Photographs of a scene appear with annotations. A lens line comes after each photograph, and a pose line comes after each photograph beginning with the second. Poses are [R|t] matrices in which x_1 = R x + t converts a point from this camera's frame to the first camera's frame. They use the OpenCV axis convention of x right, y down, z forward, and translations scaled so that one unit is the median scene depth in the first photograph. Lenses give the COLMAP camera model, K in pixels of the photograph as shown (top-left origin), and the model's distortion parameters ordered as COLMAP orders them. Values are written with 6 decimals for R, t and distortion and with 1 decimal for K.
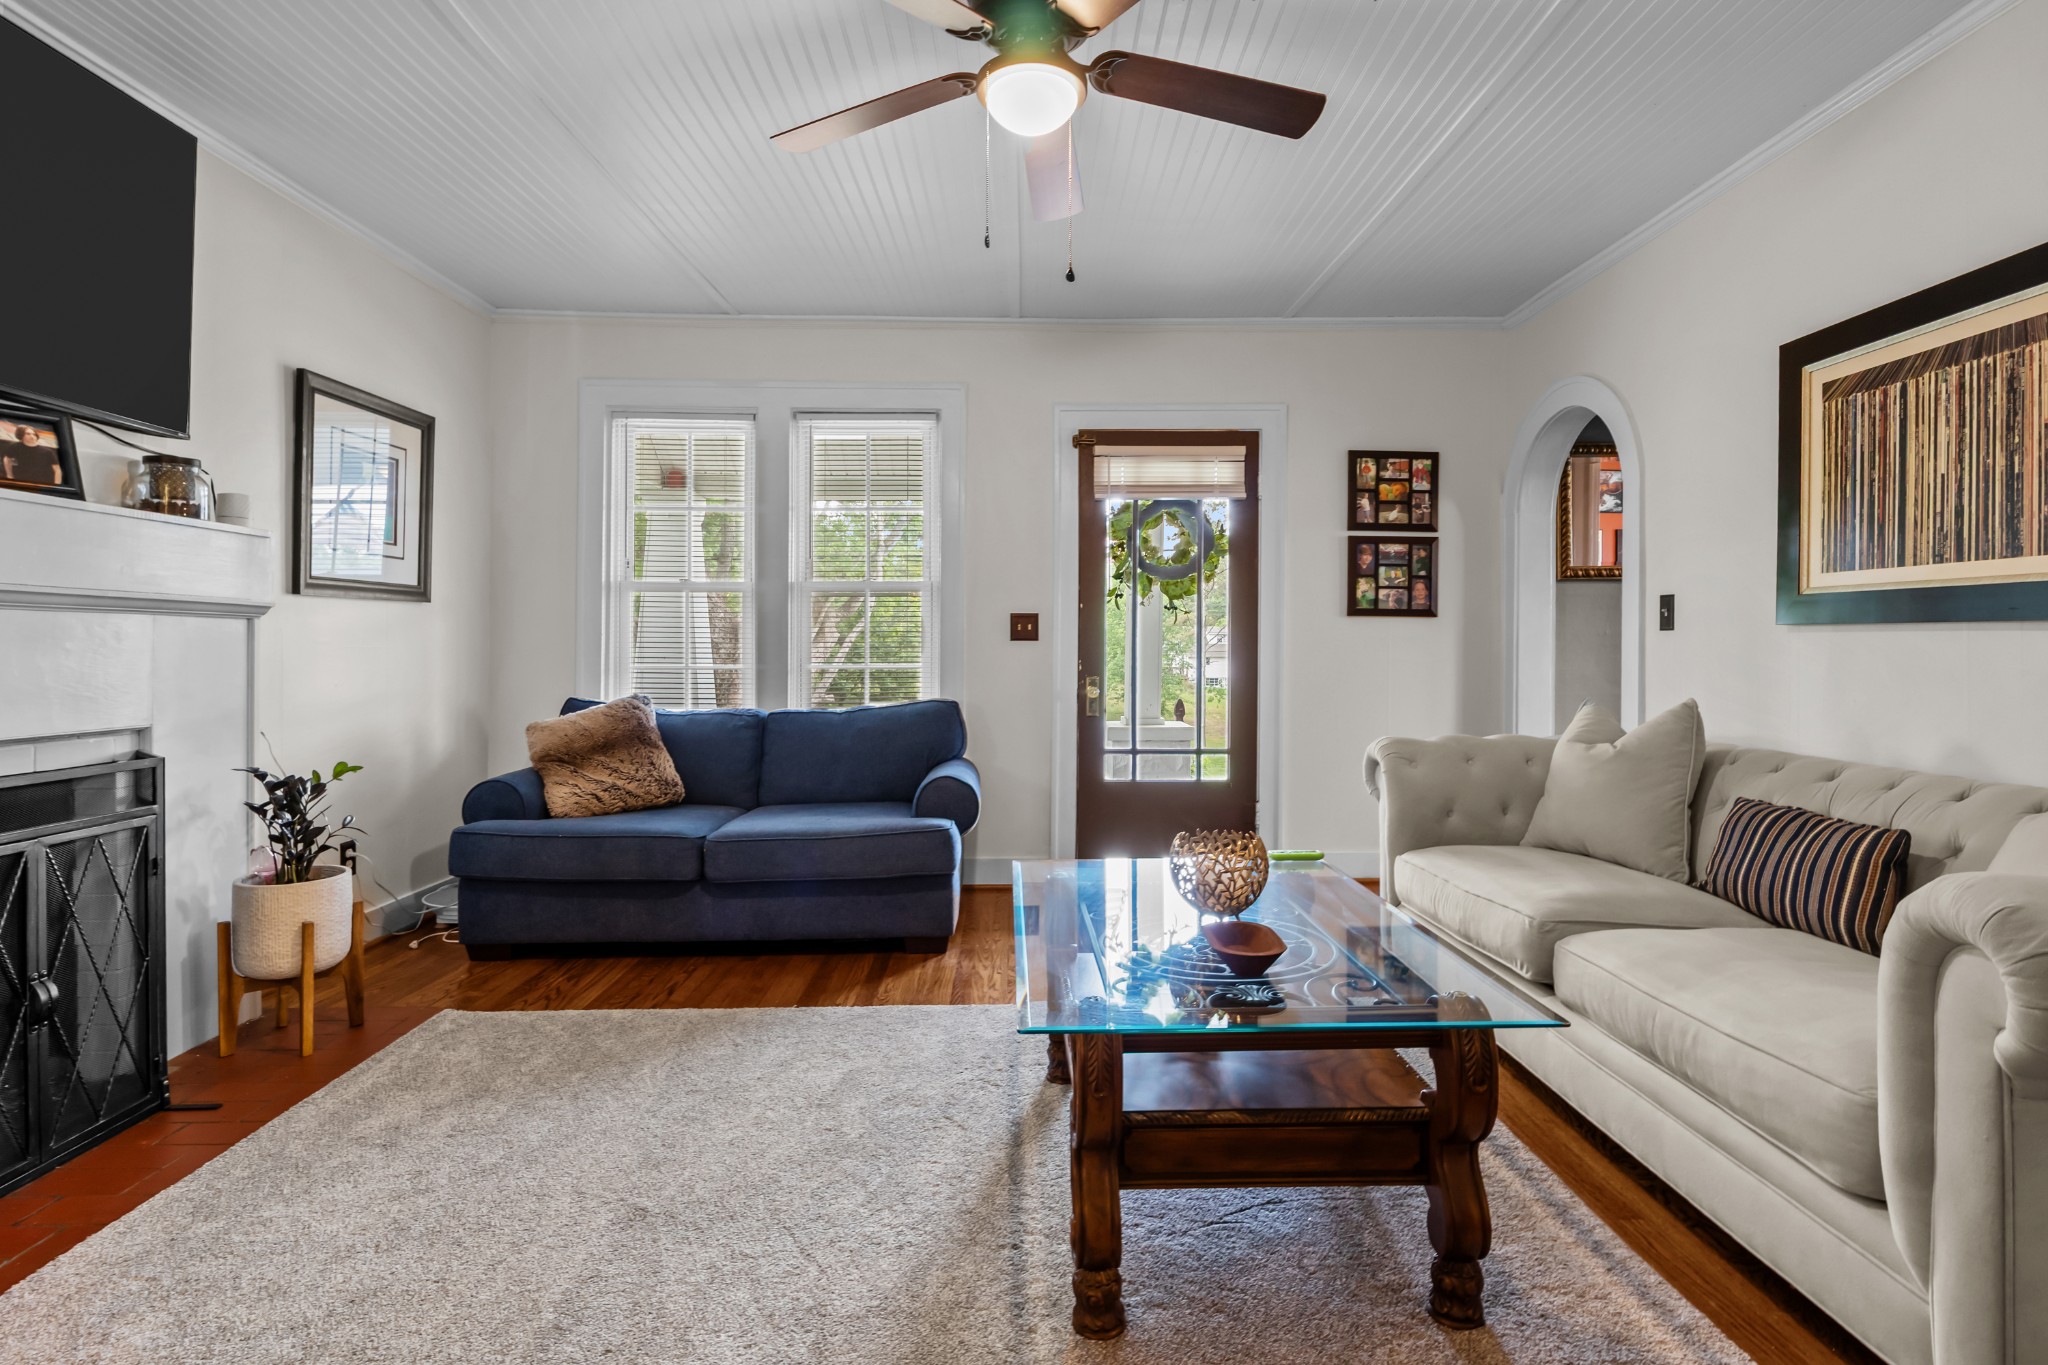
lens RADIAL K [[1028.5, 0, 1037.7], [0, 1028.5, 644.6], [0, 0, 1]] dist [-0.010191, 0.001498]
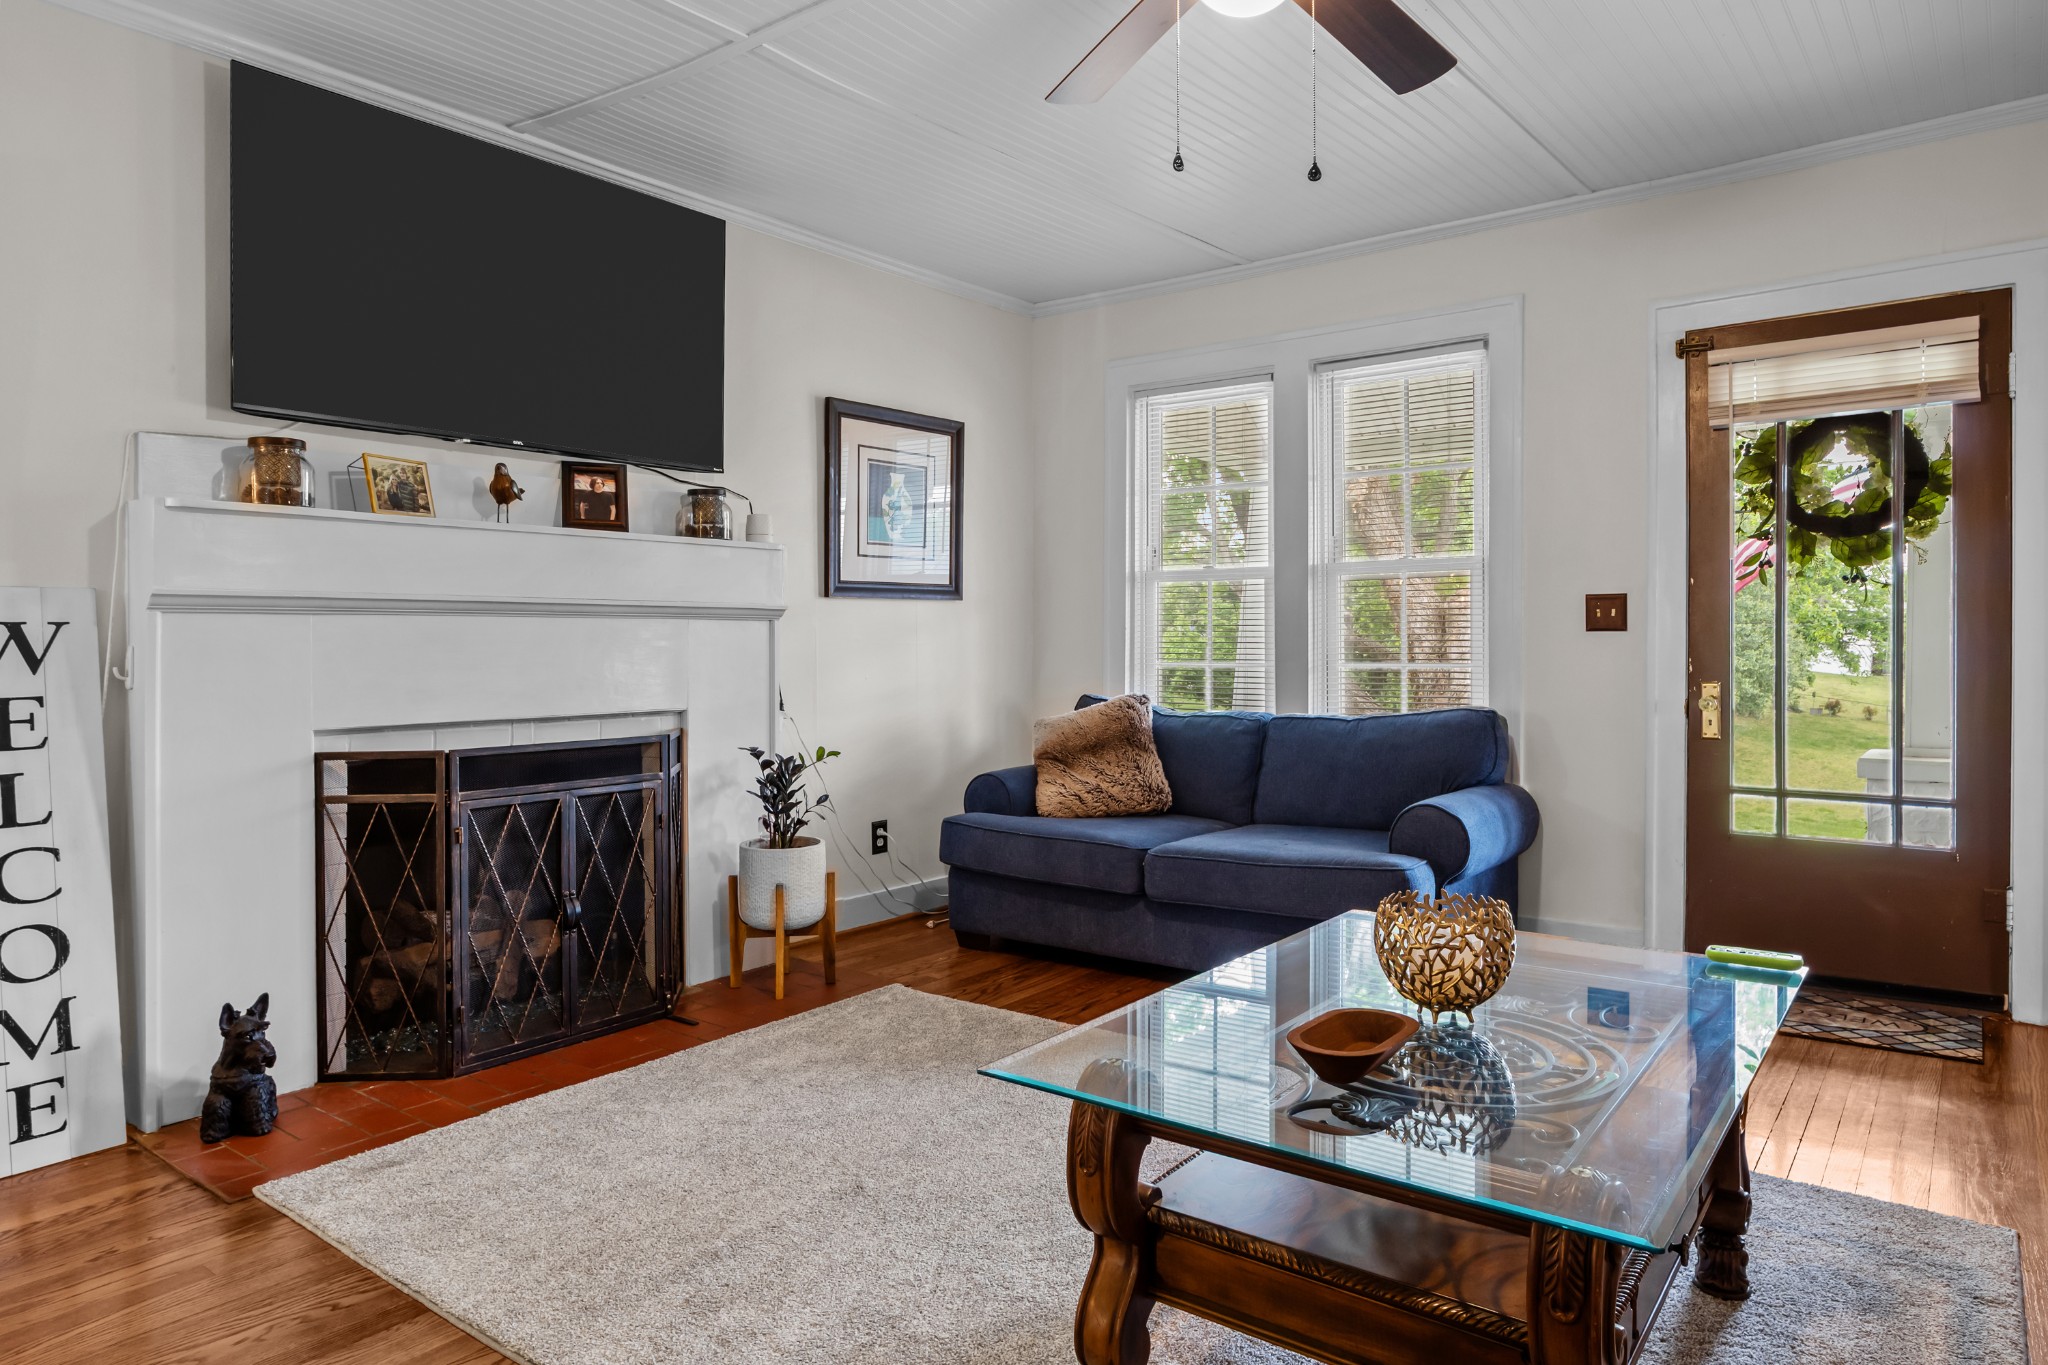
lens RADIAL K [[1236.5, 0, 1035.1], [0, 1236.5, 641.4], [0, 0, 1]] dist [-0.013418, -0.003660]
pose [[0.776414, -0.005196, -0.630202, 0.297082], [0.007719, 0.999969, 0.001265, -0.000636], [0.630176, -0.005846, 0.776430, 0.080647]]
